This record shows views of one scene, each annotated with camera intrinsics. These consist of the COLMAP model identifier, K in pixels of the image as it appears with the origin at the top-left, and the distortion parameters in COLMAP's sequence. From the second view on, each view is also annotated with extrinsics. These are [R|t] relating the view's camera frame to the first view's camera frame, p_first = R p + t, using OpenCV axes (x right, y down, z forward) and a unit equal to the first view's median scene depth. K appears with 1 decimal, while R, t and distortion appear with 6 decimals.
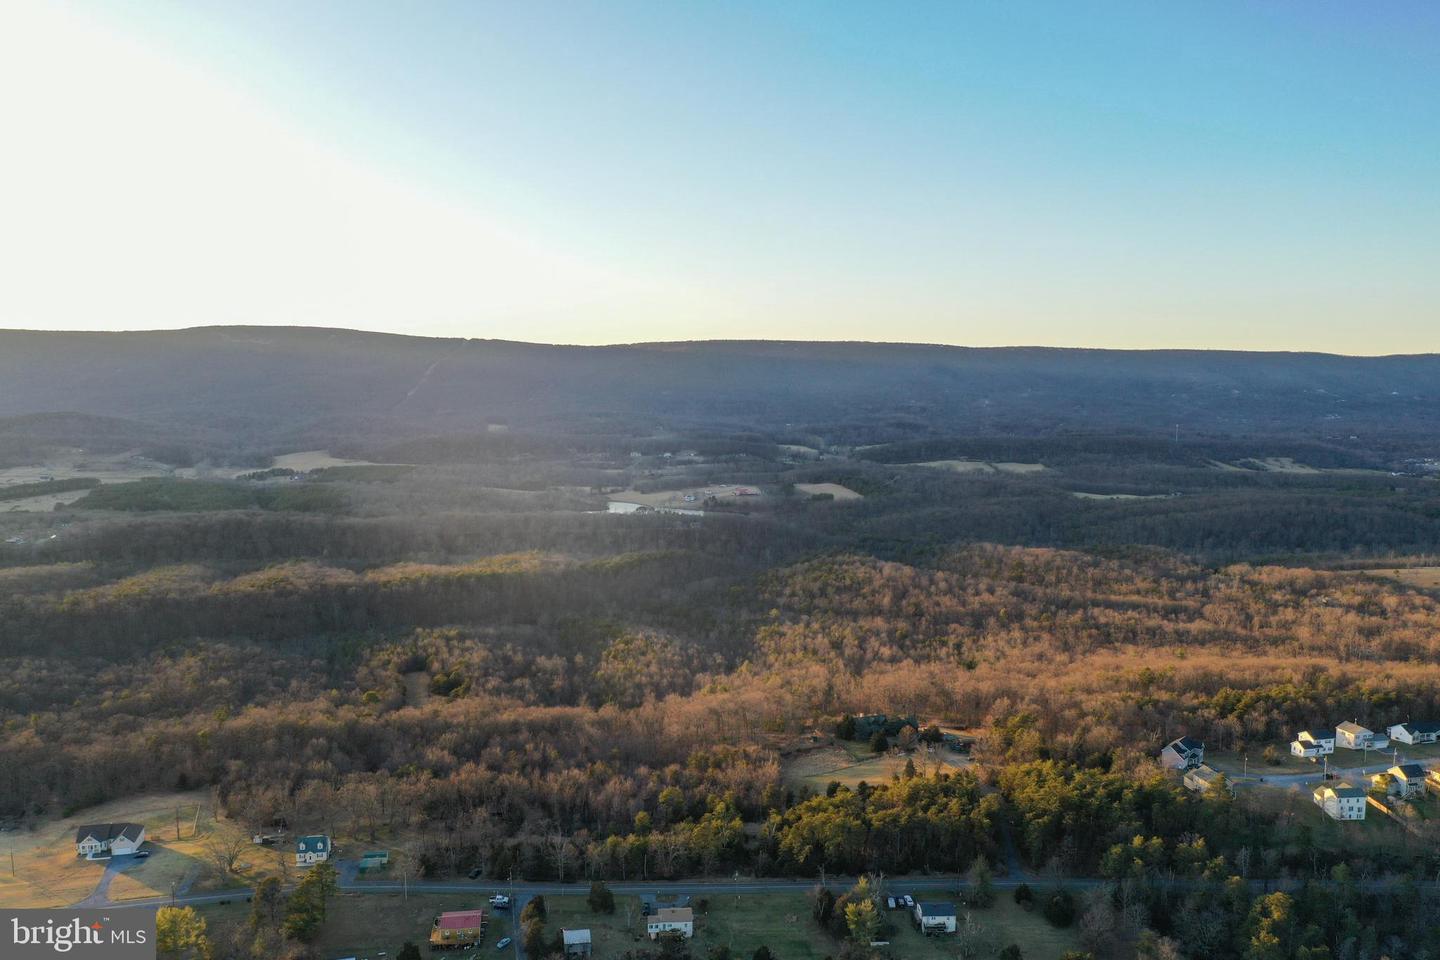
lens RADIAL K [[1113.8, 0, 719.6], [0, 1113.8, 487.2], [0, 0, 1]] dist [-0.029015, -0.000516]
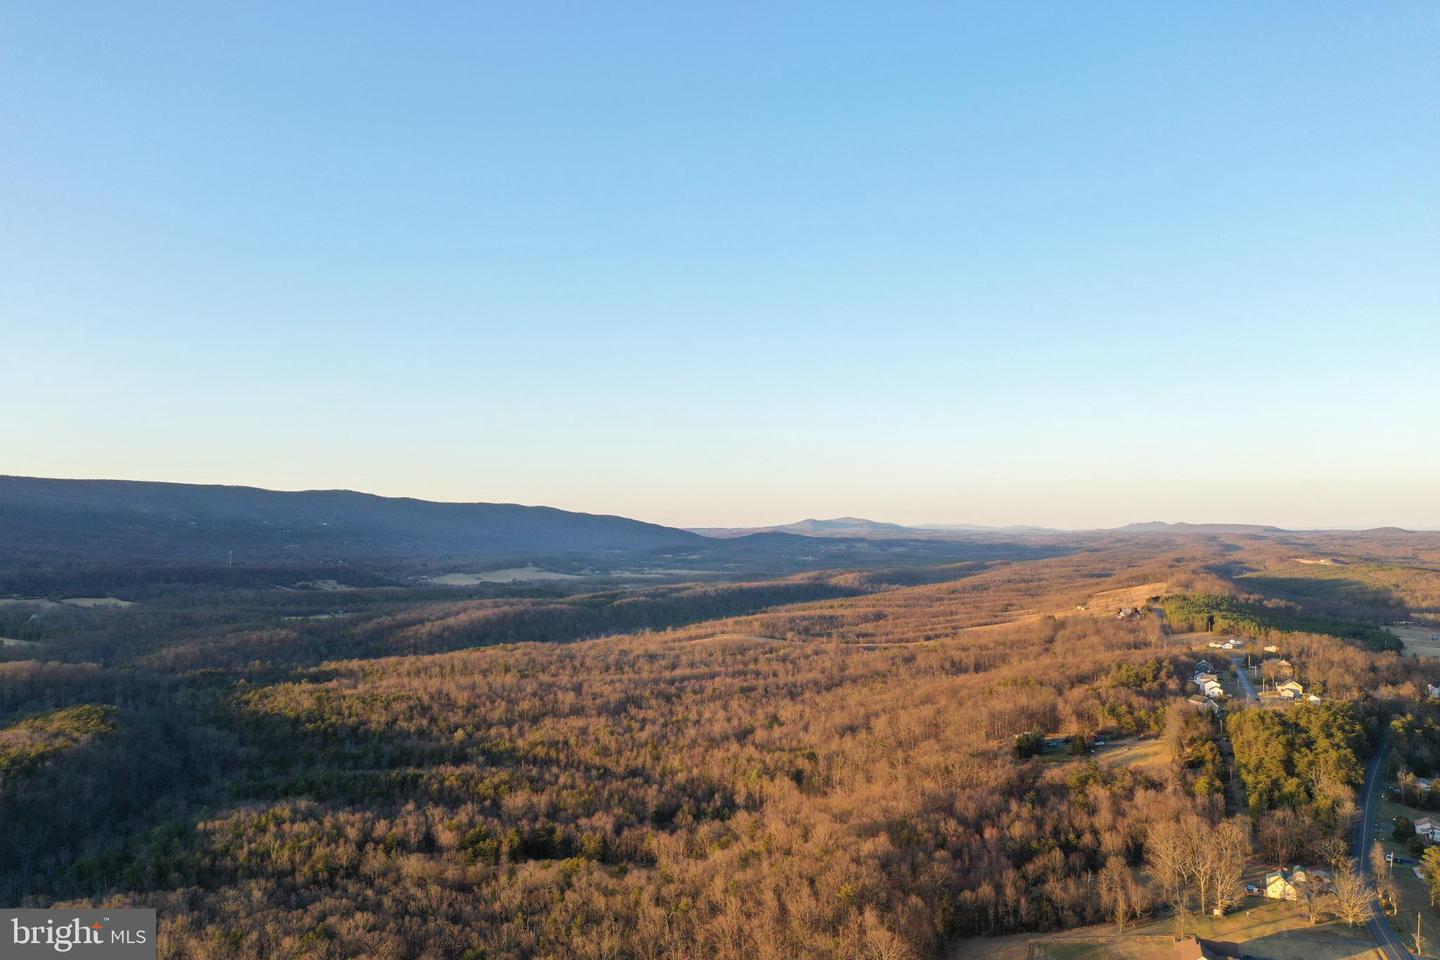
lens RADIAL K [[1113.8, 0, 722.1], [0, 1113.8, 480.3], [0, 0, 1]] dist [-0.029015, -0.000516]
pose [[0.552369, 0.028949, 0.833097, -0.583812], [0.080838, 0.992826, -0.088097, 0.009836], [-0.829671, 0.116008, 0.546066, 0.340711]]
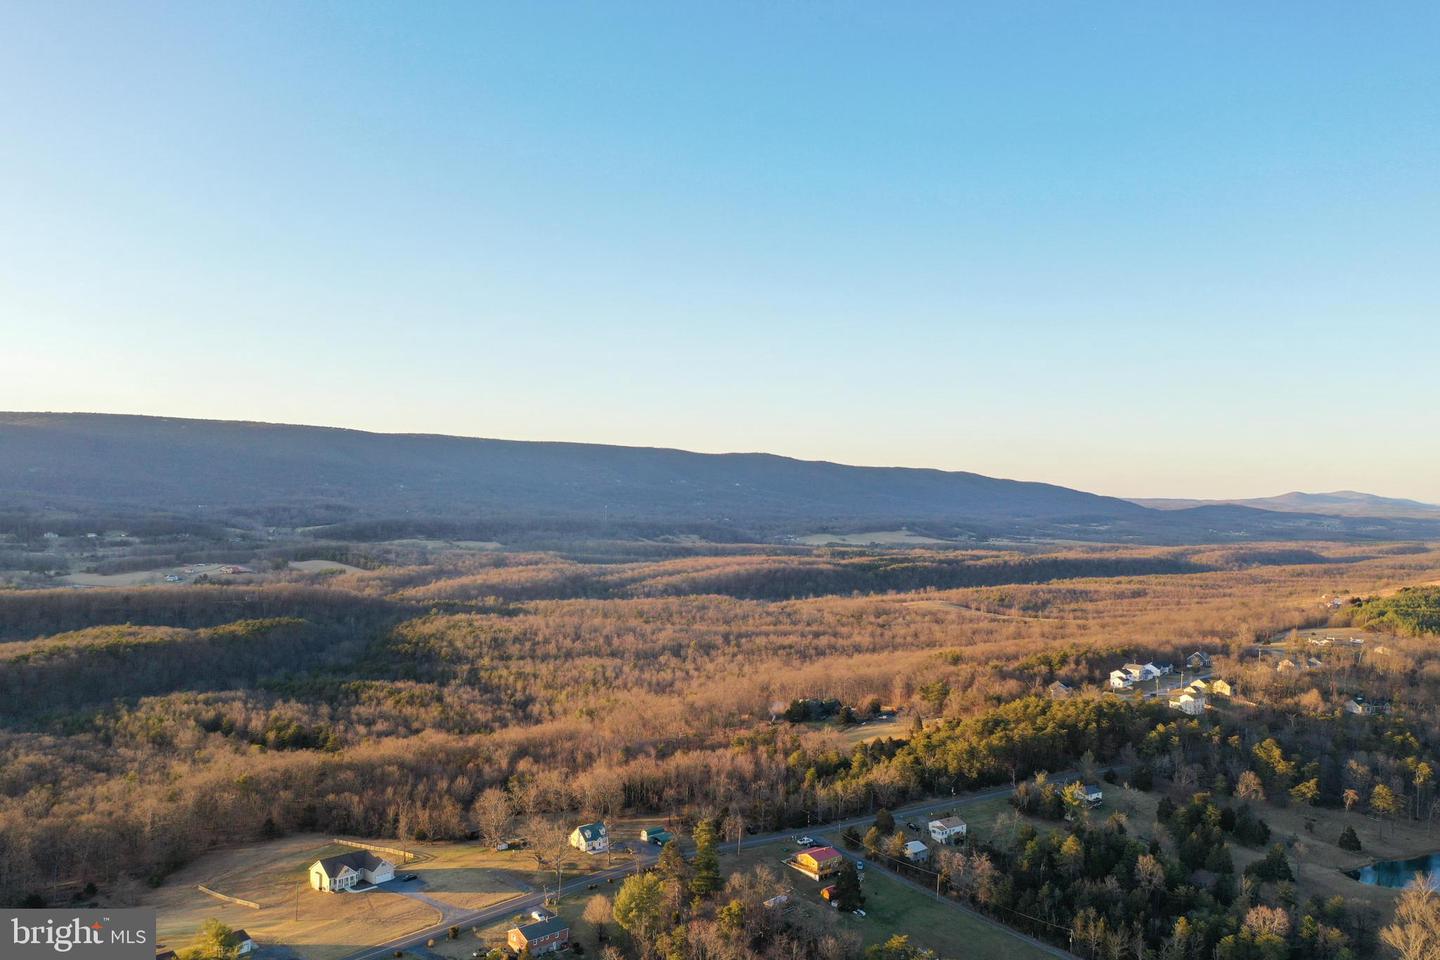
lens RADIAL K [[1113.8, 0, 720.6], [0, 1113.8, 469.4], [0, 0, 1]] dist [-0.029015, -0.000516]
pose [[0.839747, 0.022779, 0.542500, -0.326600], [0.031324, 0.995423, -0.090284, 0.039359], [-0.542074, 0.092809, 0.835190, 0.038224]]
